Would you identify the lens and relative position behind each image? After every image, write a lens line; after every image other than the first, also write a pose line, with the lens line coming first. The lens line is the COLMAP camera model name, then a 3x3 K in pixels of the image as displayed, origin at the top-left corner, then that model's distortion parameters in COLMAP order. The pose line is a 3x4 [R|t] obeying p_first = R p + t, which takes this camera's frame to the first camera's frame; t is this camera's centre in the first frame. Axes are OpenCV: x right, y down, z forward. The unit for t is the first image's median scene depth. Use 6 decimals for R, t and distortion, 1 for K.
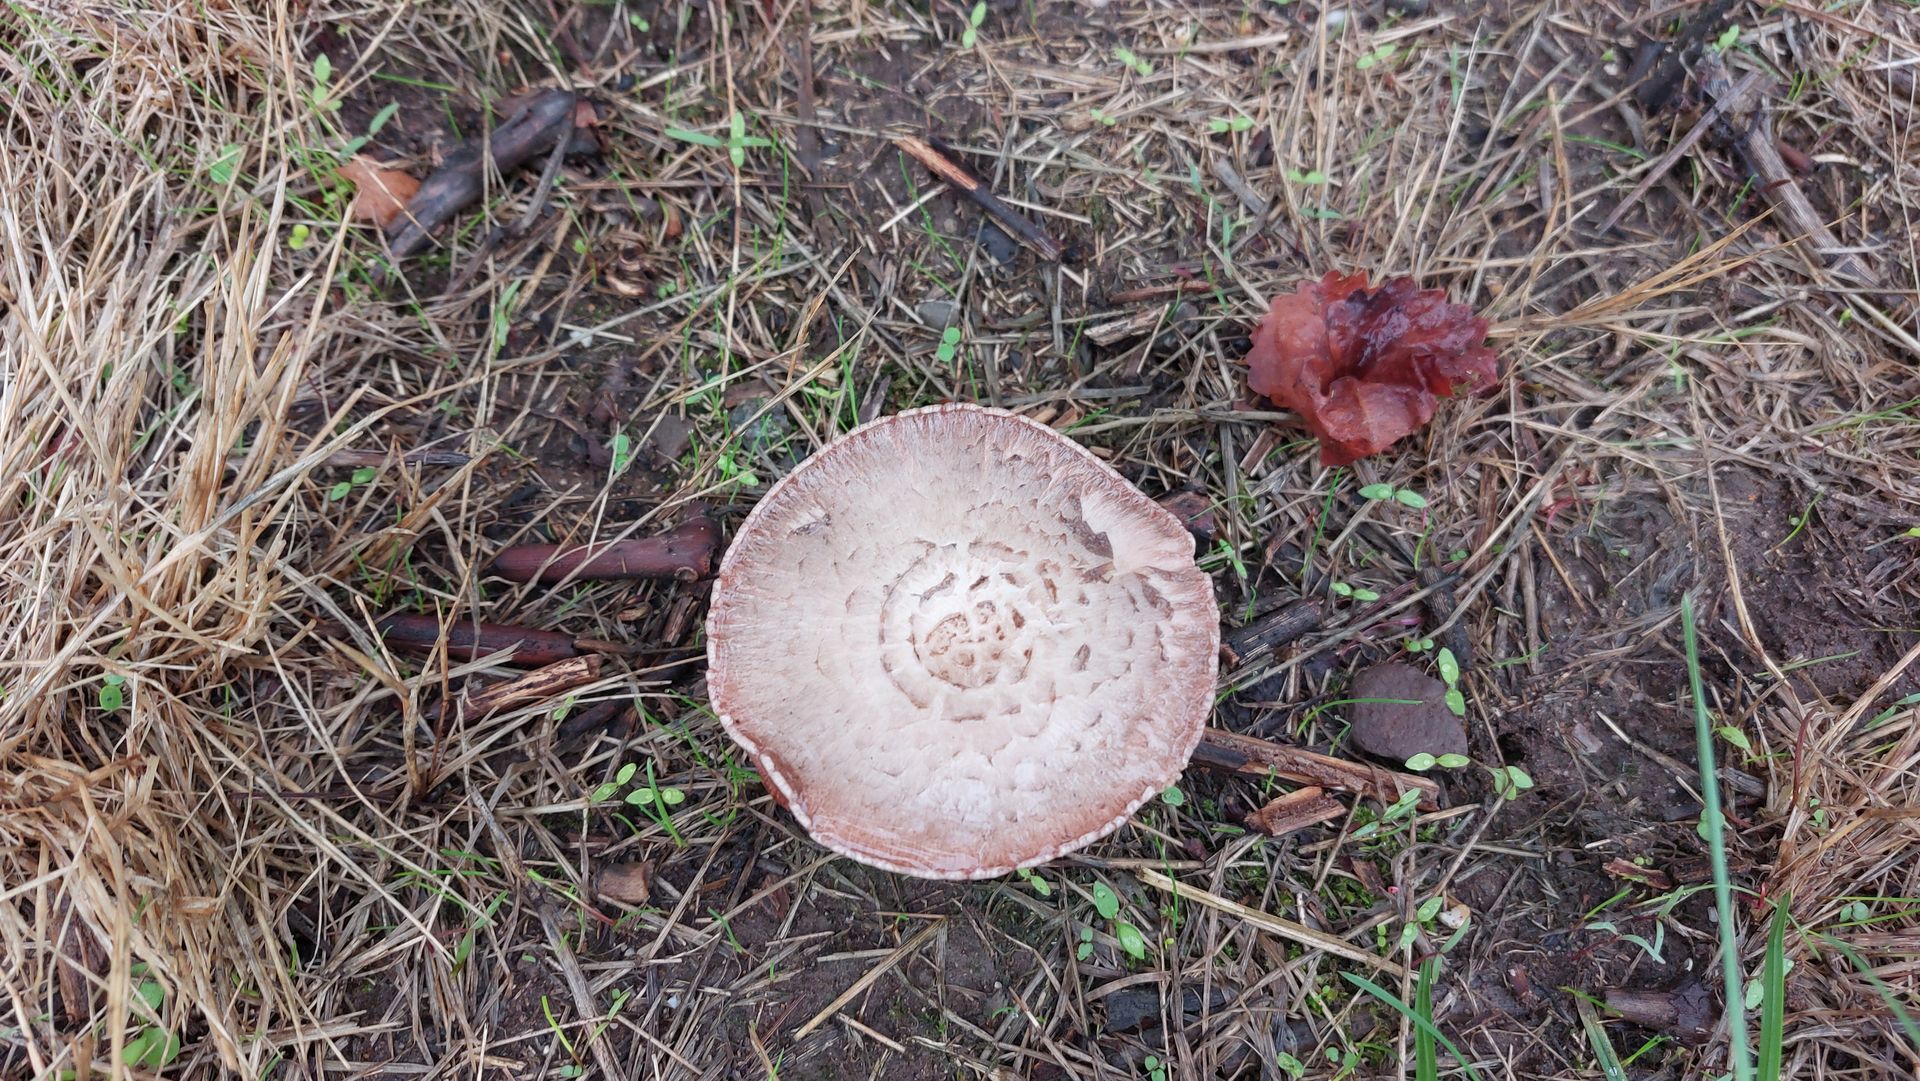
lens RADIAL K [[1425.1, 0, 963.0], [0, 1425.1, 541.8], [0, 0, 1]] dist [-0.004442, -0.006539]
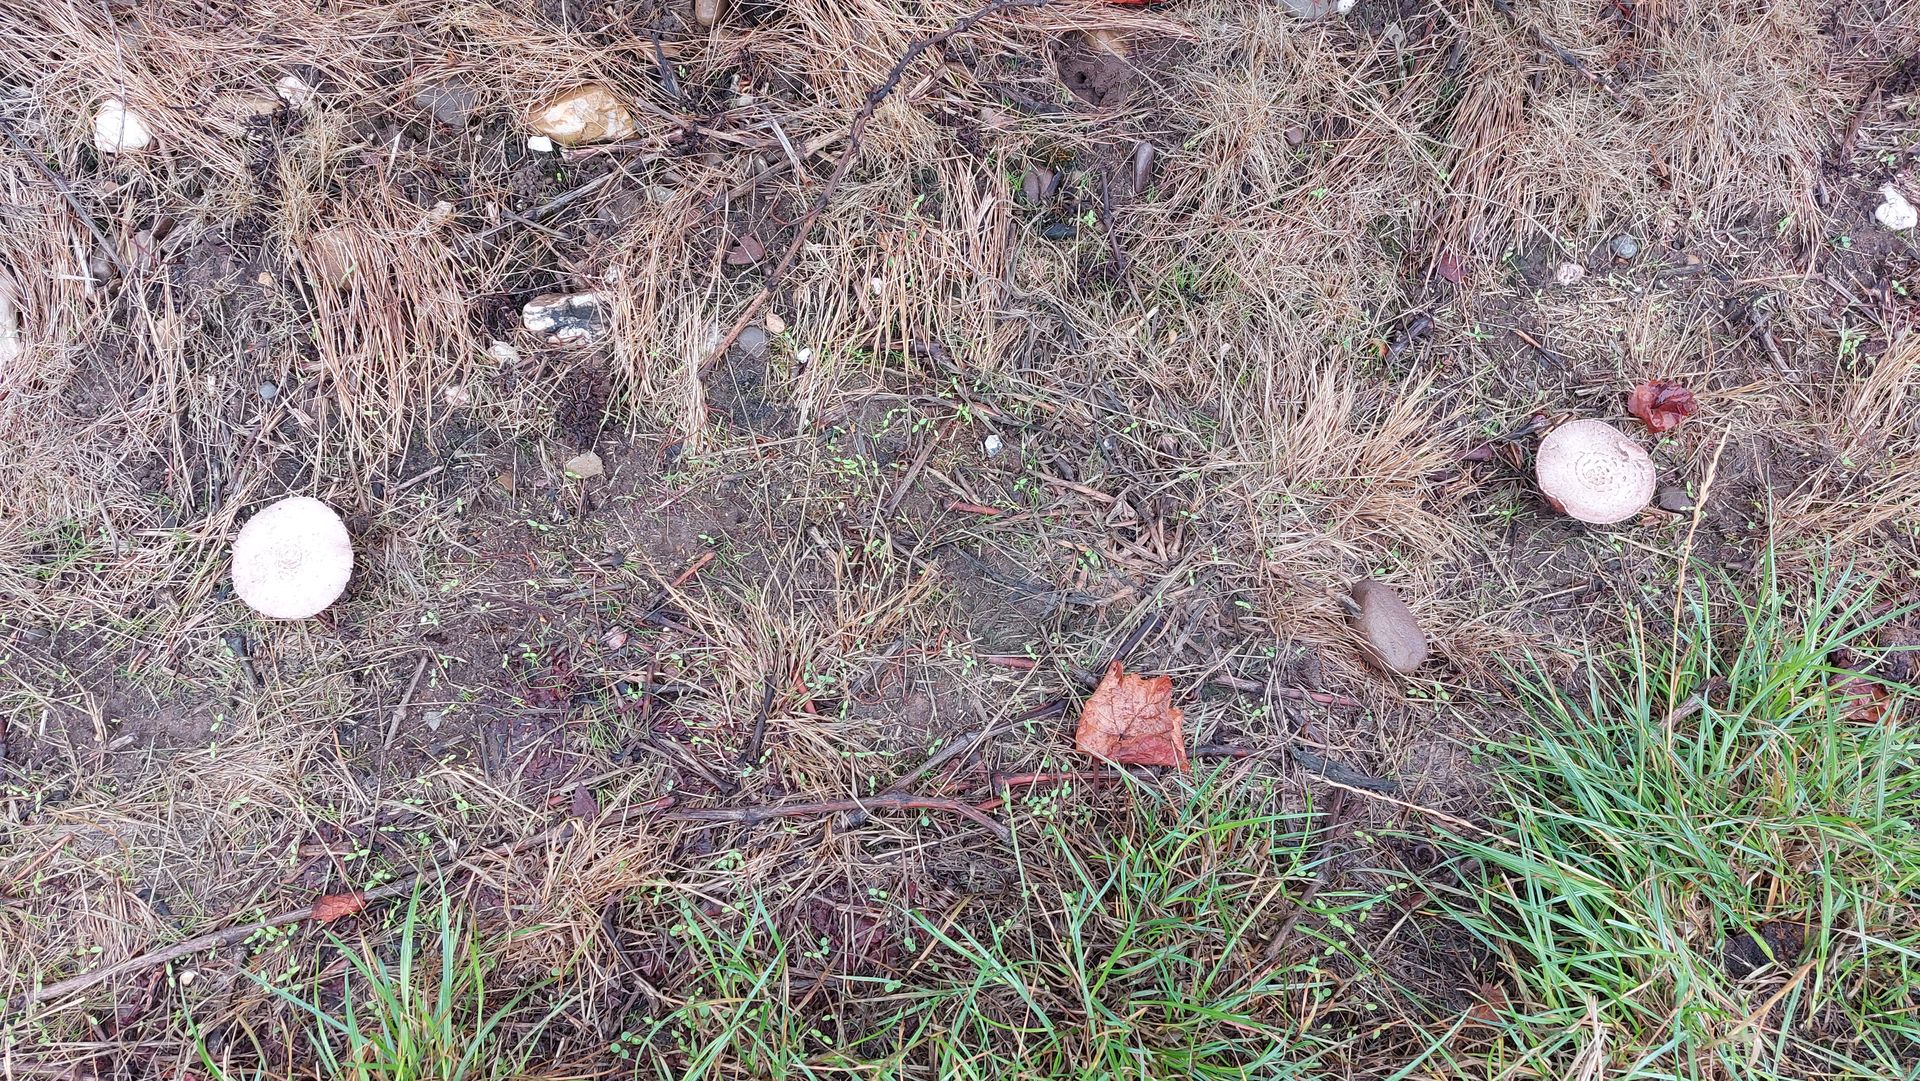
lens RADIAL K [[1425.1, 0, 957.0], [0, 1425.1, 538.0], [0, 0, 1]] dist [-0.004442, -0.006539]
pose [[0.998970, 0.022558, 0.039374, -1.553281], [-0.024885, 0.997908, 0.059668, 0.038534], [-0.037946, -0.060586, 0.997441, -2.430599]]
